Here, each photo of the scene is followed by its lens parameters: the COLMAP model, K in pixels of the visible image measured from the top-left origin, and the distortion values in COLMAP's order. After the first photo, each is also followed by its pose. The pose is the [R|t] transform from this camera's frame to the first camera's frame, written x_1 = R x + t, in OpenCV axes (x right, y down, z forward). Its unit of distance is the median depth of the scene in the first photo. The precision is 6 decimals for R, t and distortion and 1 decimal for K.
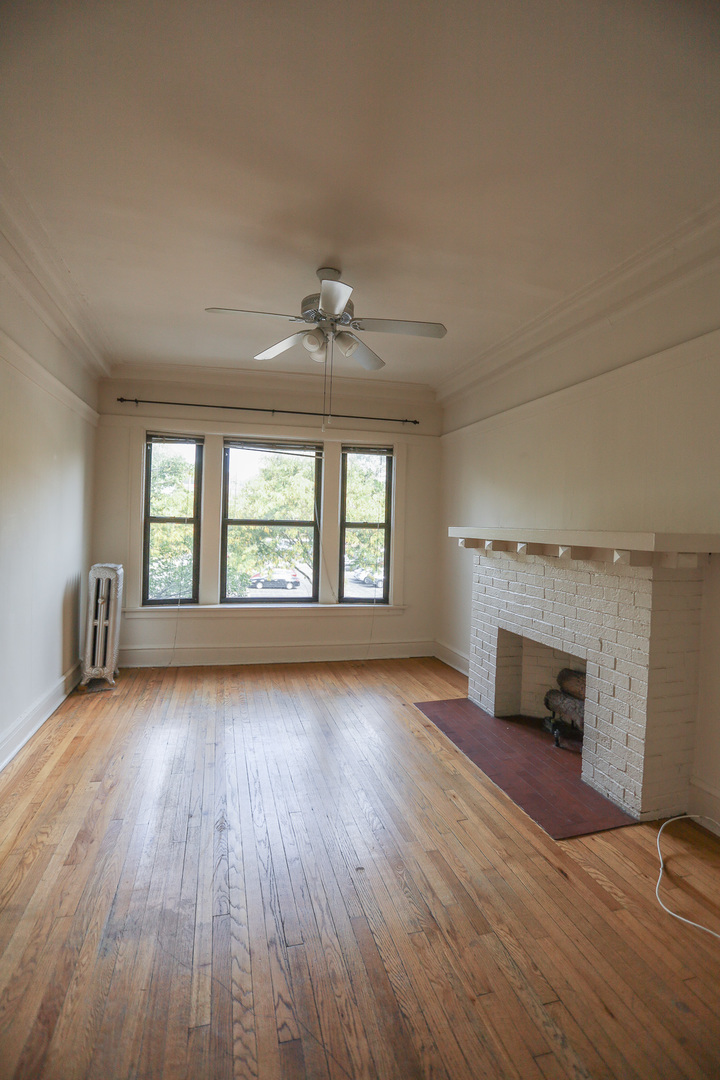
lens RADIAL K [[532.6, 0, 360.0], [0, 532.6, 540.0], [0, 0, 1]] dist [-0.077523, 0.030665]
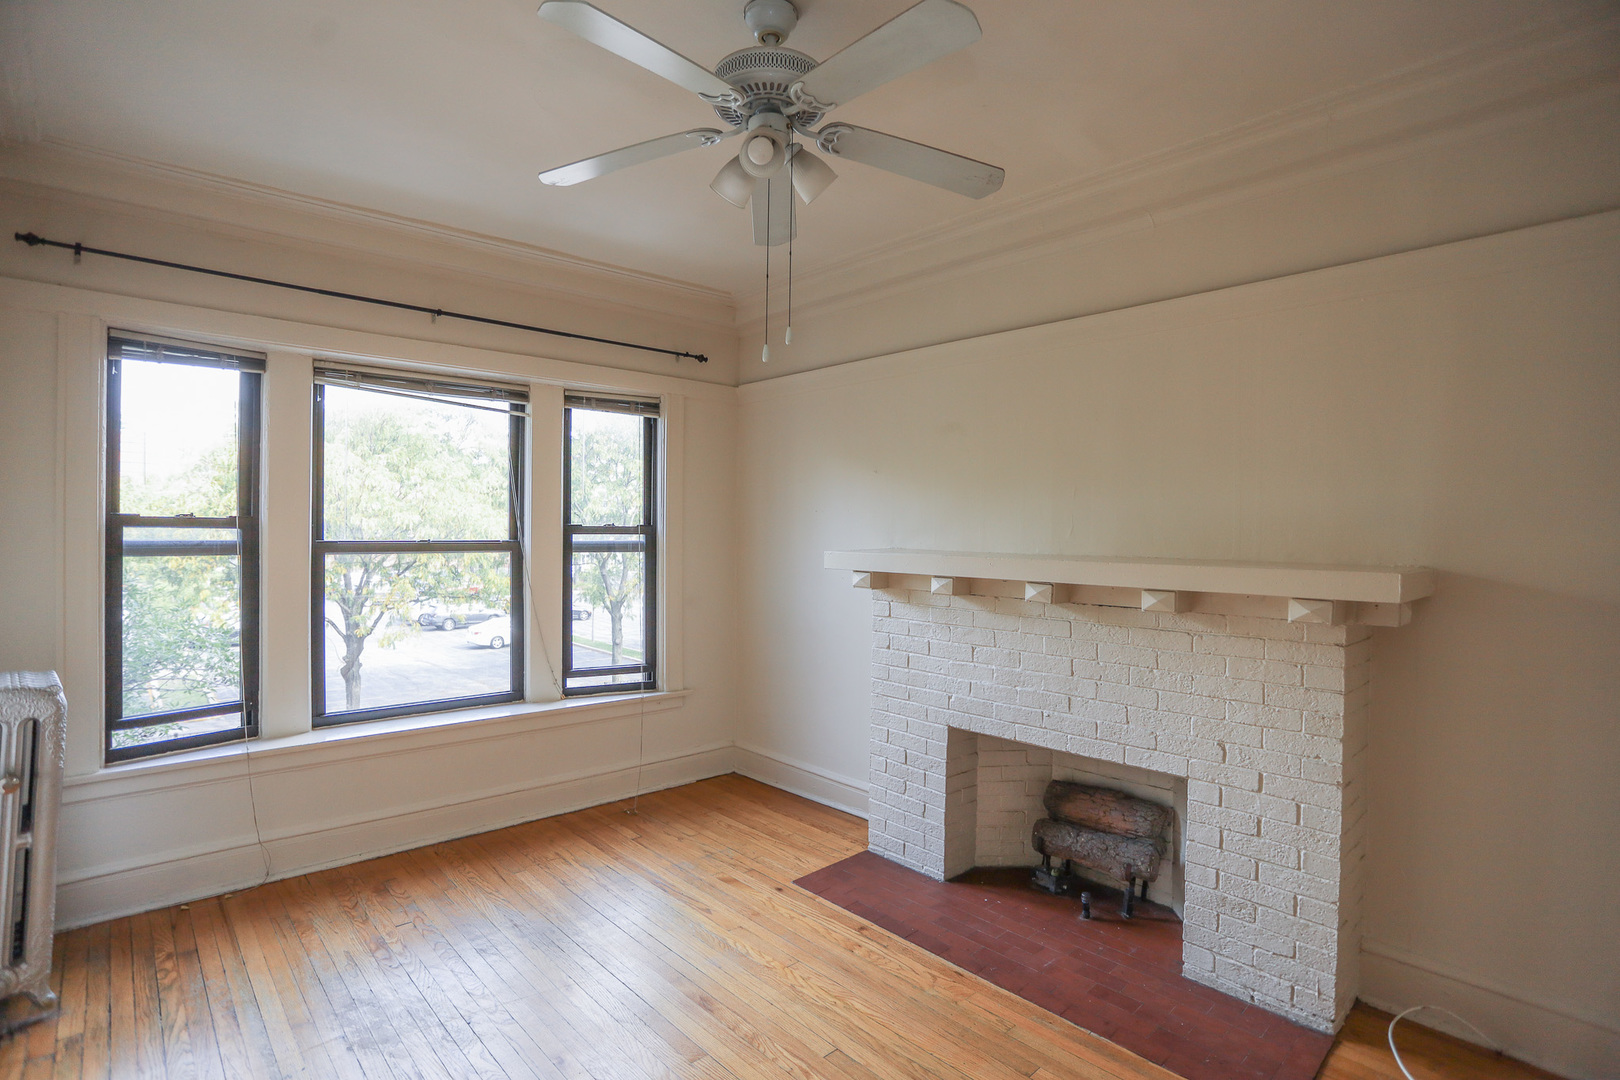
lens RADIAL K [[799.0, 0, 810.0], [0, 799.0, 540.0], [0, 0, 1]] dist [-0.077523, 0.030665]
pose [[0.883110, -0.022928, 0.468606, -0.241908], [0.026092, 0.999660, -0.000259, -0.036586], [-0.468440, 0.012456, 0.883407, 0.270721]]
